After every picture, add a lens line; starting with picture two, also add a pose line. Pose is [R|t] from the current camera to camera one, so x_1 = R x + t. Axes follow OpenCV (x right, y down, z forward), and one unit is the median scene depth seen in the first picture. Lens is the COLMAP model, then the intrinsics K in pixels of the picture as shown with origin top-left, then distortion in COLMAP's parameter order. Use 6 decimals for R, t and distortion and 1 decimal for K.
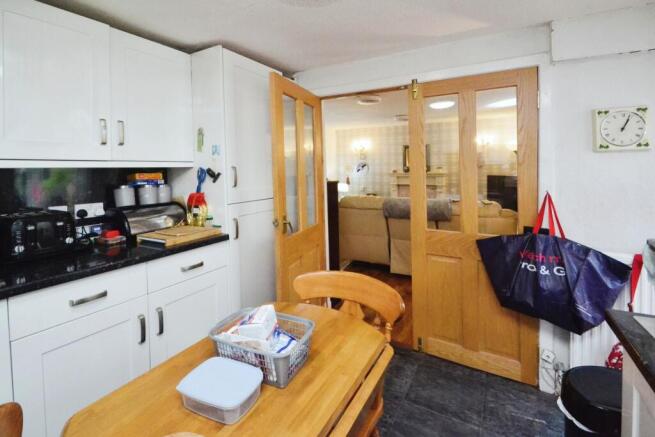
lens RADIAL K [[304.0, 0, 326.8], [0, 304.0, 212.4], [0, 0, 1]] dist [-0.002657, -0.000363]
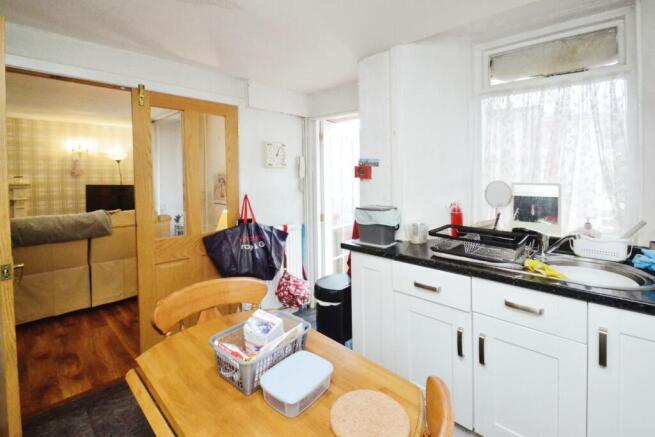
lens RADIAL K [[299.1, 0, 327.5], [0, 299.1, 226.0], [0, 0, 1]] dist [0.000238, -0.012804]
pose [[0.240184, -0.154769, 0.958310, -0.538058], [0.136657, 0.982768, 0.124468, -0.037587], [-0.961060, 0.101065, 0.257196, 0.241844]]
